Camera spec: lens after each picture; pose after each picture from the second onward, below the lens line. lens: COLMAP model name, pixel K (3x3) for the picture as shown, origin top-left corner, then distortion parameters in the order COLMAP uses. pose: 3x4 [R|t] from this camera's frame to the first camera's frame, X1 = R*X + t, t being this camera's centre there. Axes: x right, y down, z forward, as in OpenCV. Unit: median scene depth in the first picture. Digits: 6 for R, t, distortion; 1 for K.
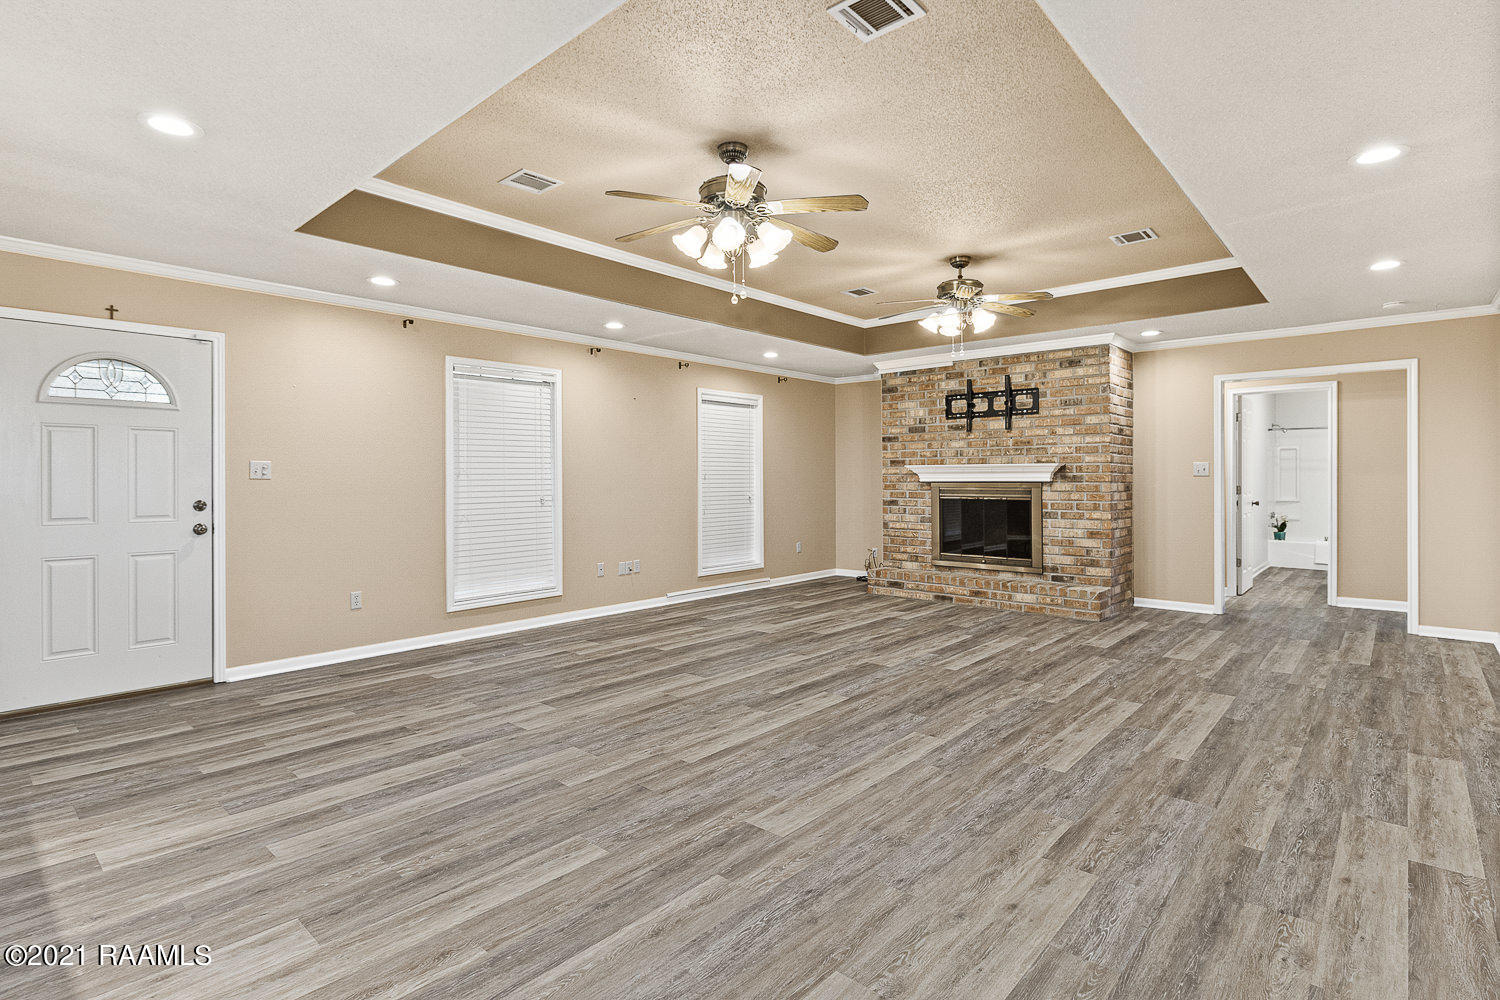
lens RADIAL K [[691.1, 0, 763.1], [0, 691.1, 486.4], [0, 0, 1]] dist [0.000987, -0.002053]
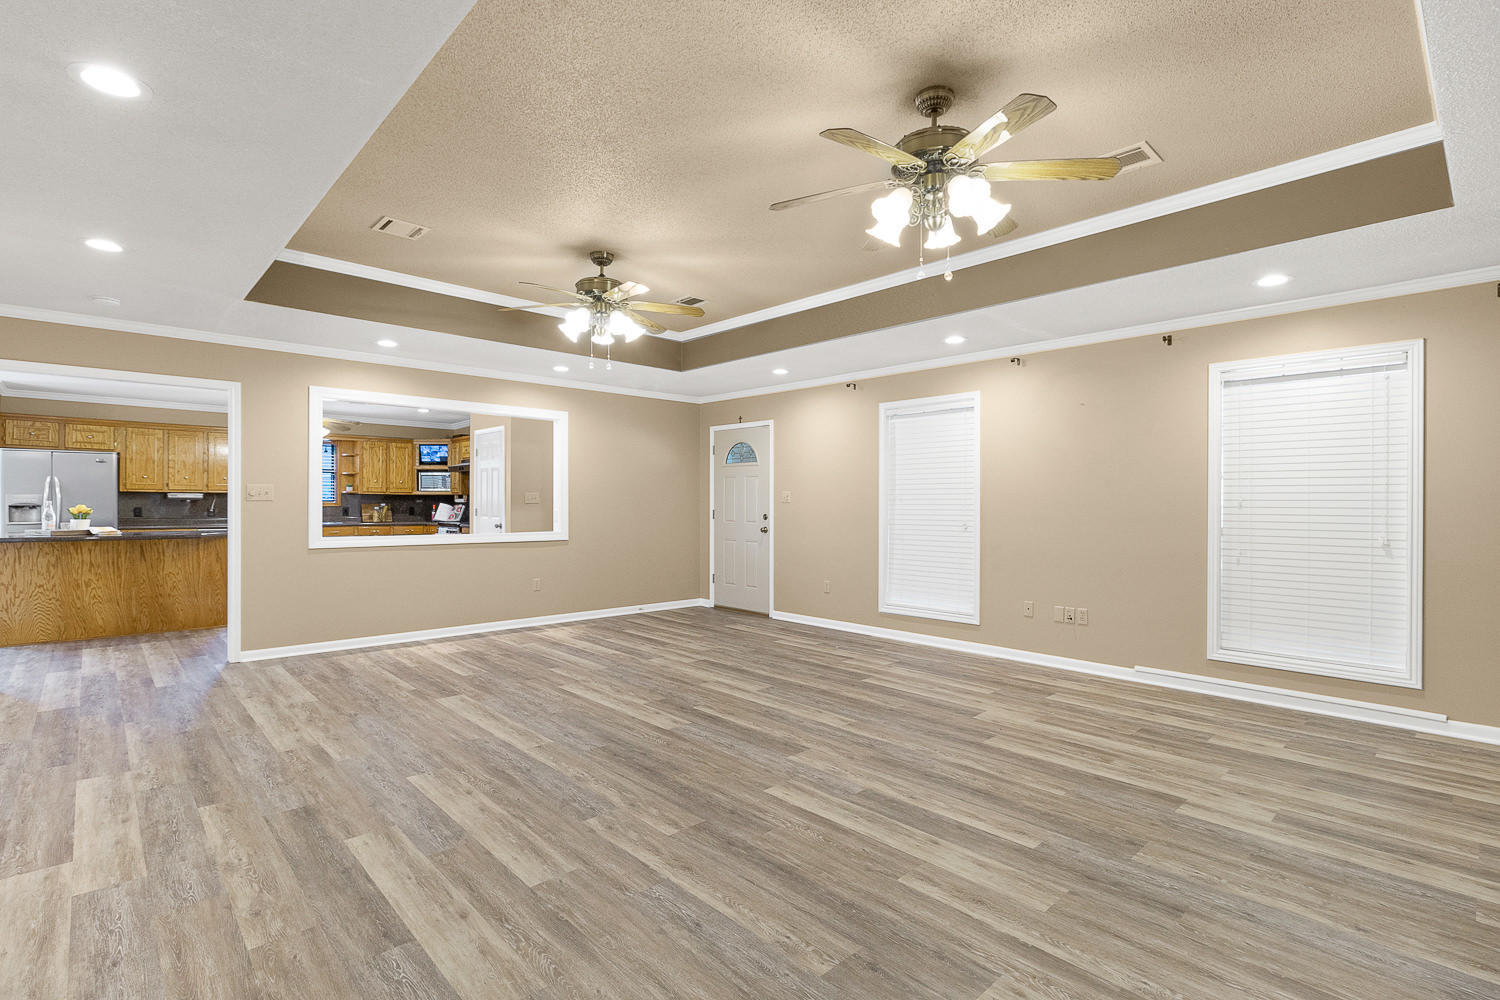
lens RADIAL K [[695.5, 0, 765.3], [0, 695.5, 505.4], [0, 0, 1]] dist [-0.002951, 0.000941]
pose [[-0.049817, 0.007142, -0.998733, 1.224356], [-0.018745, 0.999792, 0.008084, -0.020532], [0.998582, 0.019124, -0.049672, 1.326113]]
